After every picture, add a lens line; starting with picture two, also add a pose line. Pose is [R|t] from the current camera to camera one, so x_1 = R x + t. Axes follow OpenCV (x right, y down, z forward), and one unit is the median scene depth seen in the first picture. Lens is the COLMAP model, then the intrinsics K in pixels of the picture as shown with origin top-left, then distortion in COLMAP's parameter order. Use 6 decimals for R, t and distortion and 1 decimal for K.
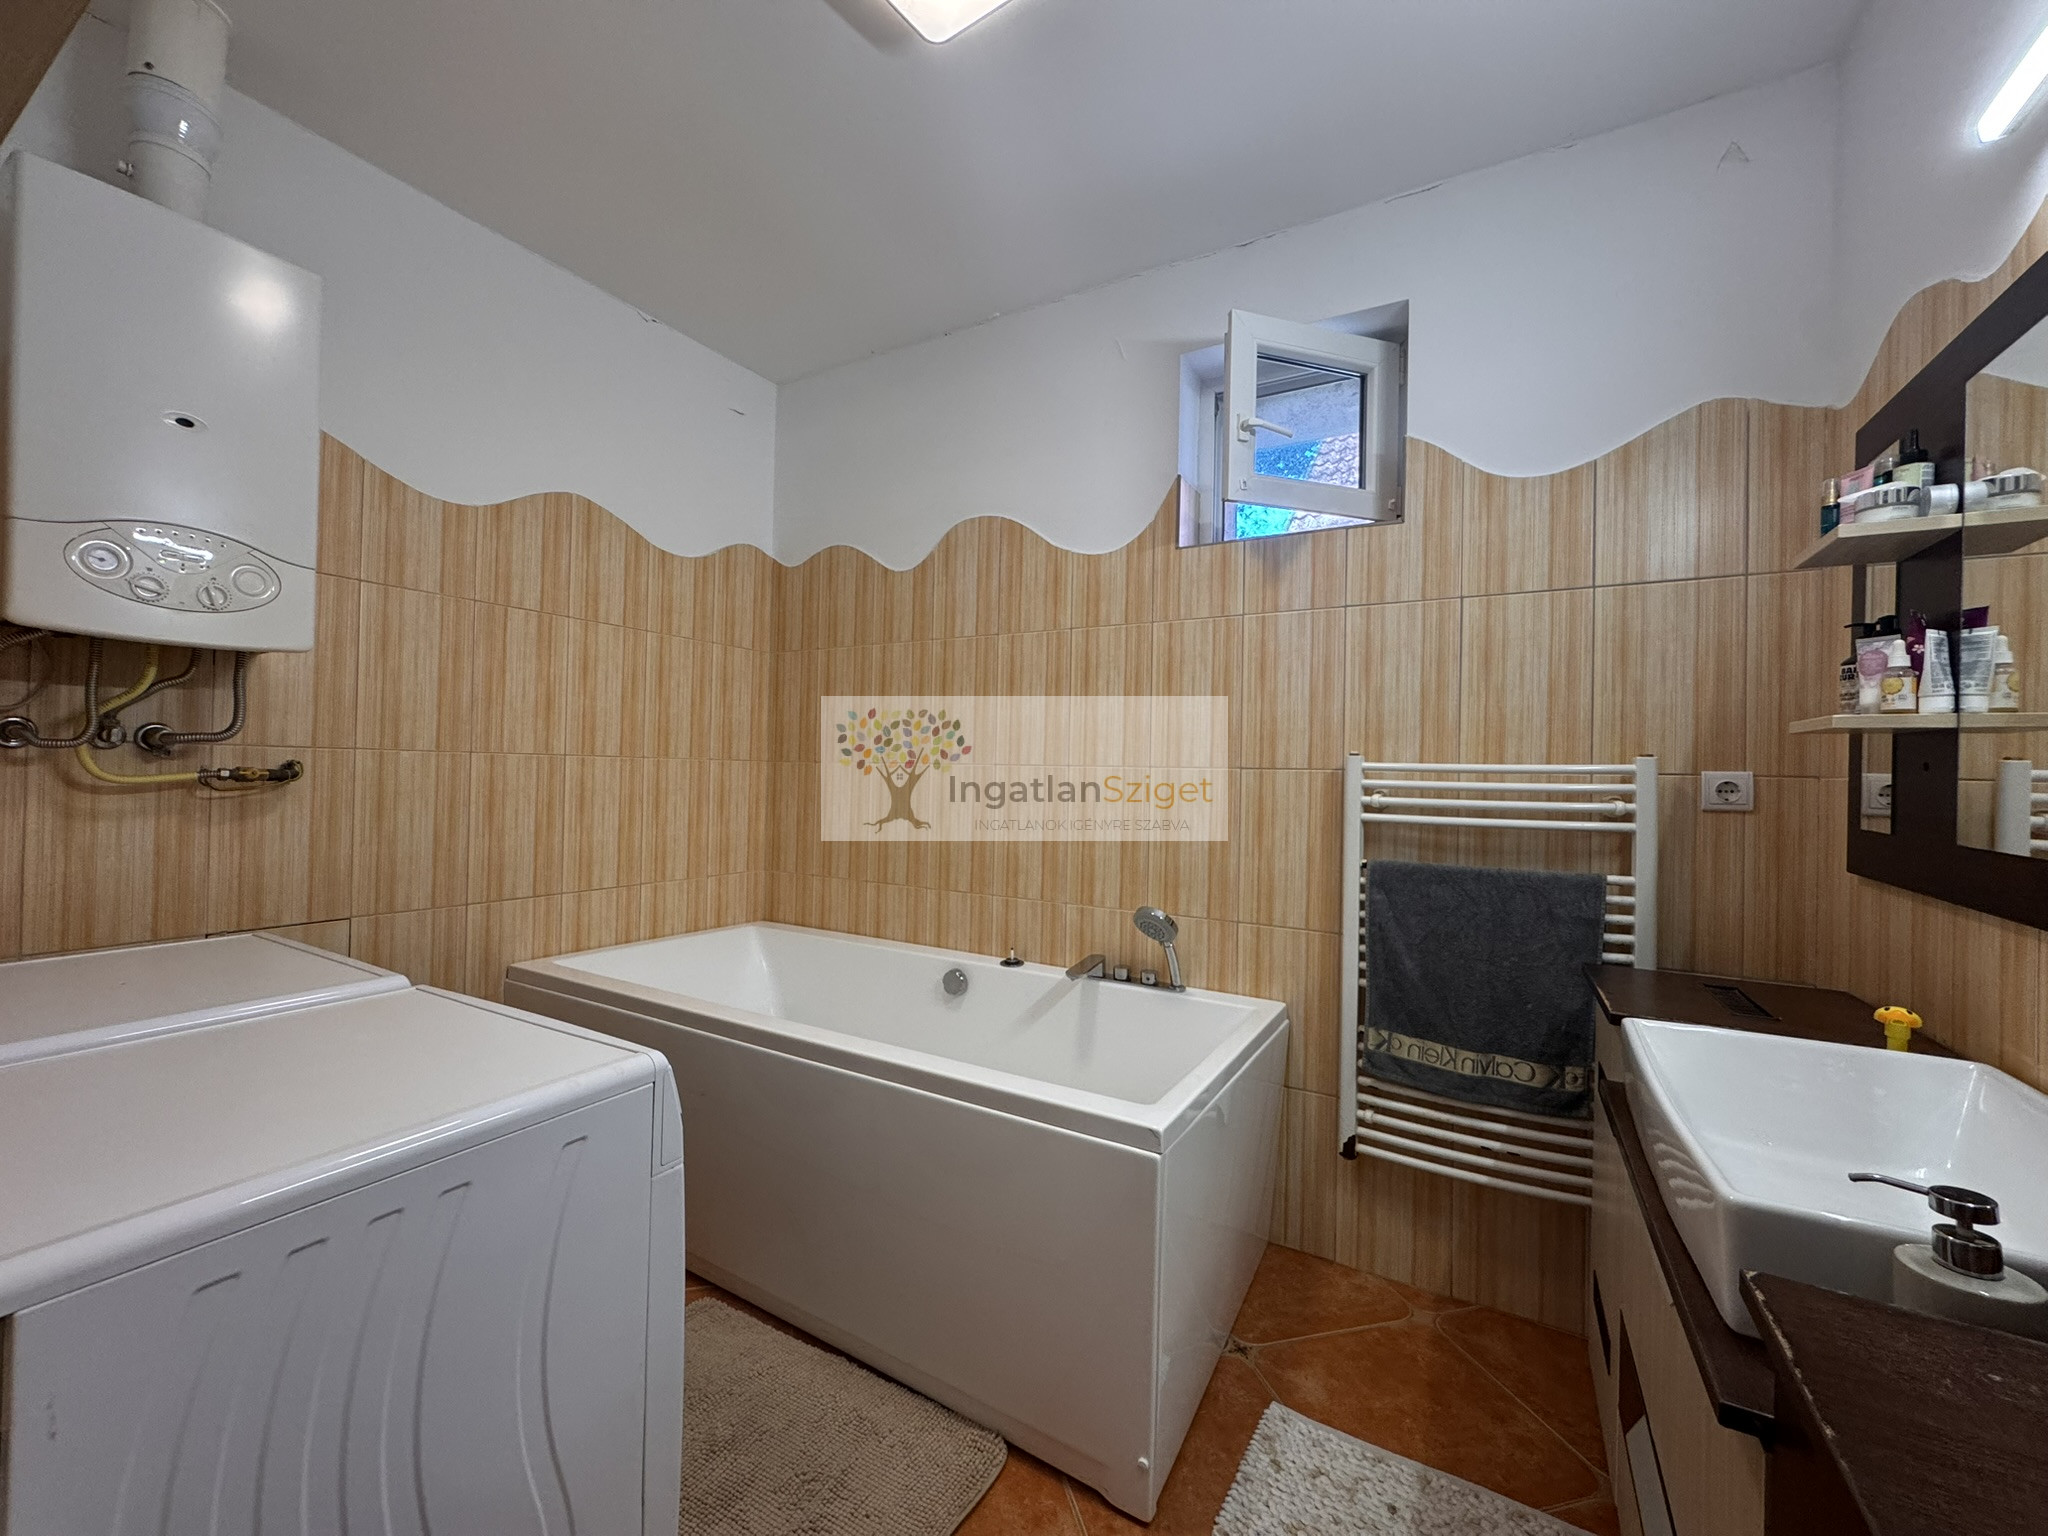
lens RADIAL K [[815.8, 0, 1024.1], [0, 815.8, 769.6], [0, 0, 1]] dist [-0.004868, 0.000386]
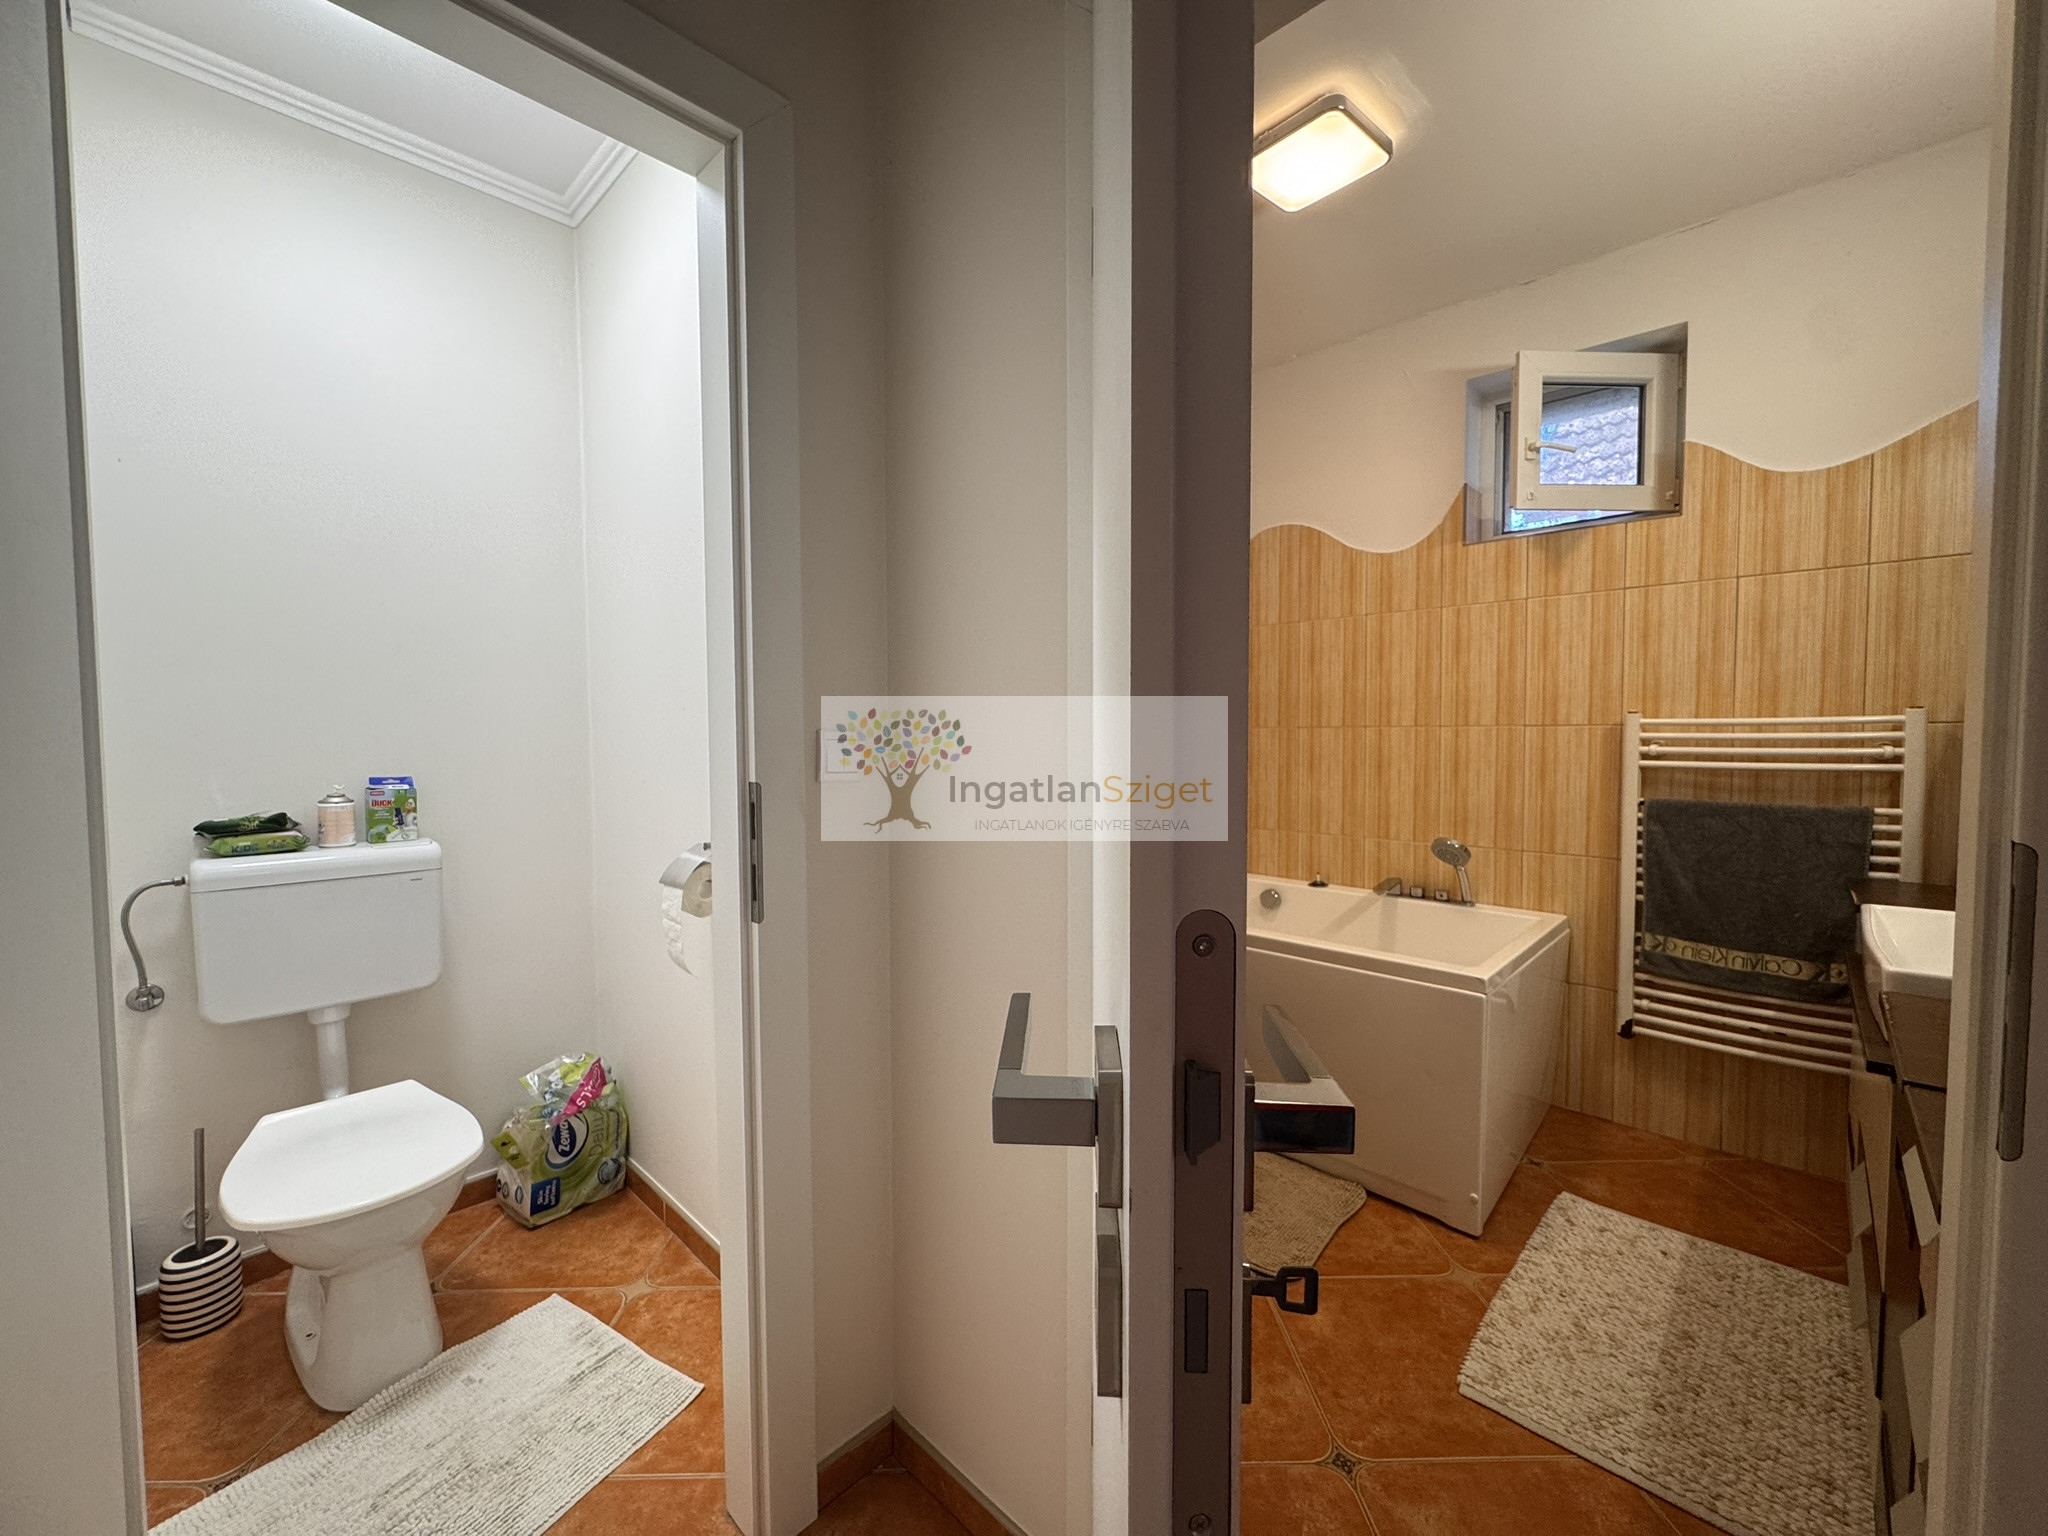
lens RADIAL K [[815.8, 0, 1022.0], [0, 815.8, 769.1], [0, 0, 1]] dist [-0.004868, 0.000386]
pose [[0.968918, -0.021794, -0.246418, -0.184965], [0.036507, 0.997802, 0.055298, -0.035473], [0.244672, -0.062575, 0.967585, -0.412850]]
